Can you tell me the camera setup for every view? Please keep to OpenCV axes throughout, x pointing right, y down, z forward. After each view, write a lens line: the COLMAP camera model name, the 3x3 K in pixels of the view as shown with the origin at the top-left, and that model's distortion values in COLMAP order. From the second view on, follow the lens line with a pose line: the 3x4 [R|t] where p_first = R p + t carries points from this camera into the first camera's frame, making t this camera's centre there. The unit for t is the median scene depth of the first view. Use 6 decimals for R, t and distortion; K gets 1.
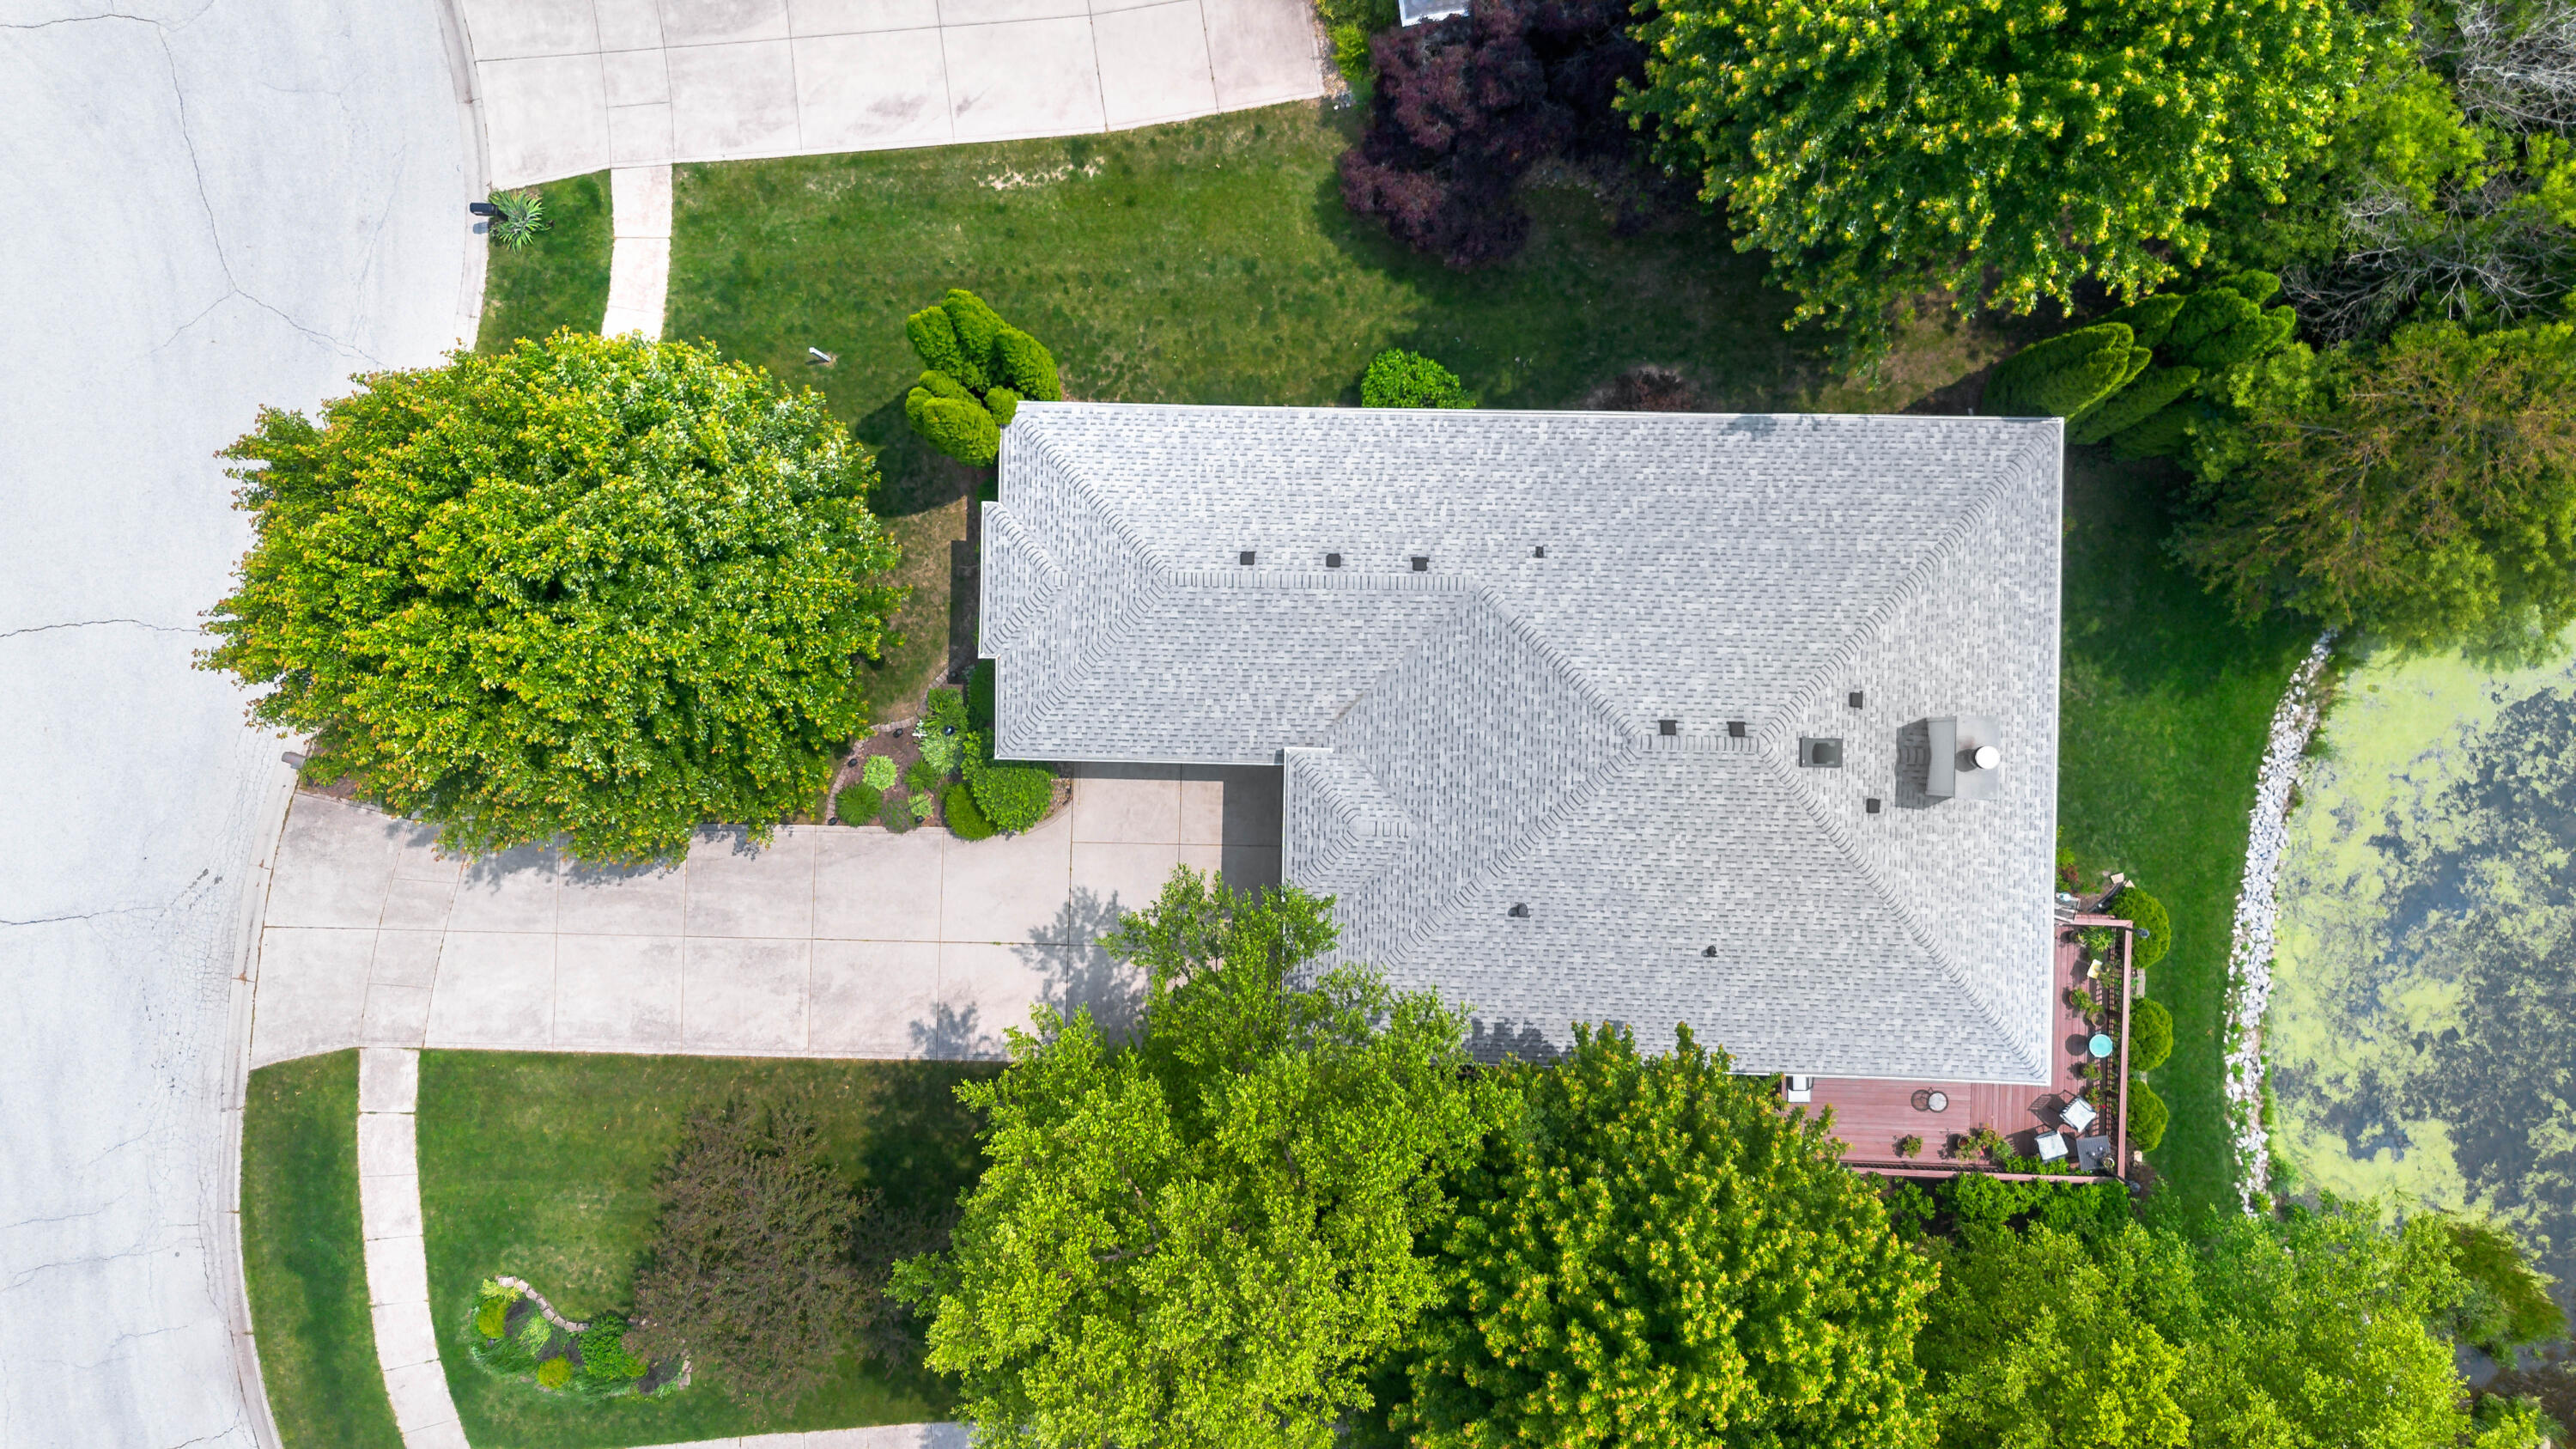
lens RADIAL K [[1881.7, 0, 1288.0], [0, 1881.7, 724.5], [0, 0, 1]] dist [0.009945, 0.006306]
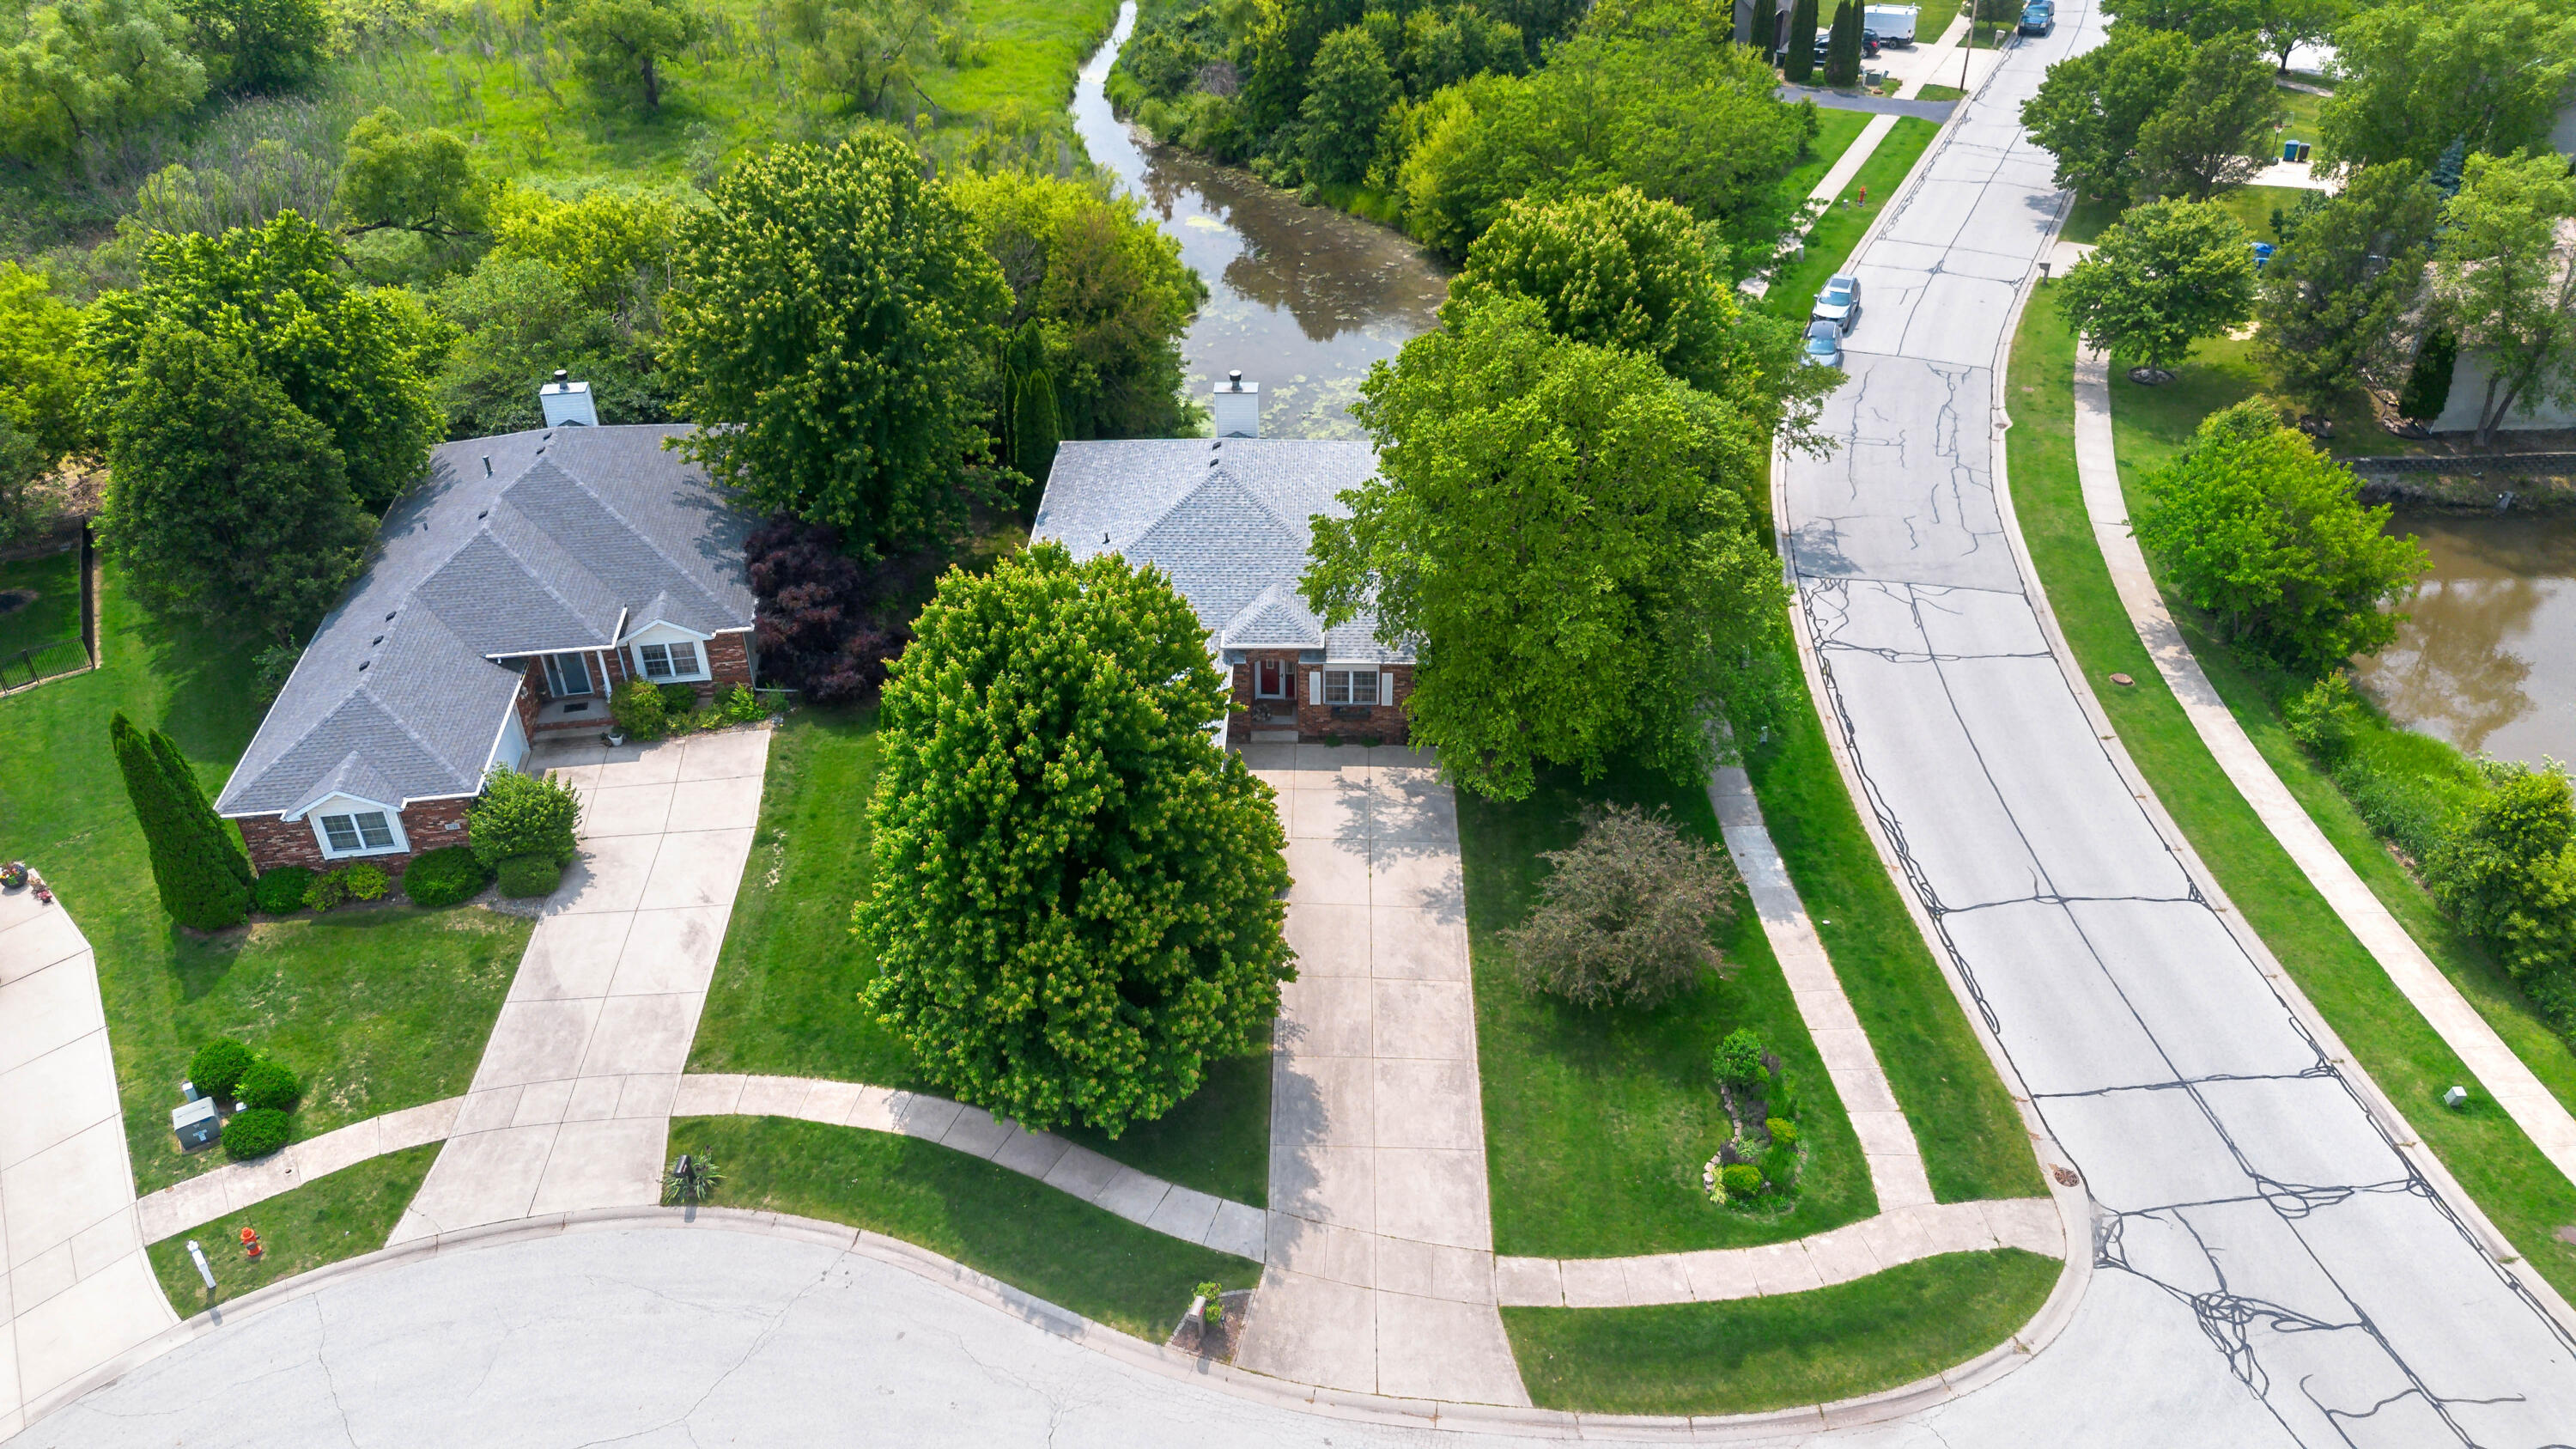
lens RADIAL K [[1881.7, 0, 1288.0], [0, 1881.7, 724.5], [0, 0, 1]] dist [0.009945, 0.006306]
pose [[0.009525, -0.525638, 0.850655, -1.164258], [0.999952, 0.006915, -0.006924, 0.067691], [-0.002242, 0.850681, 0.525678, 0.236913]]
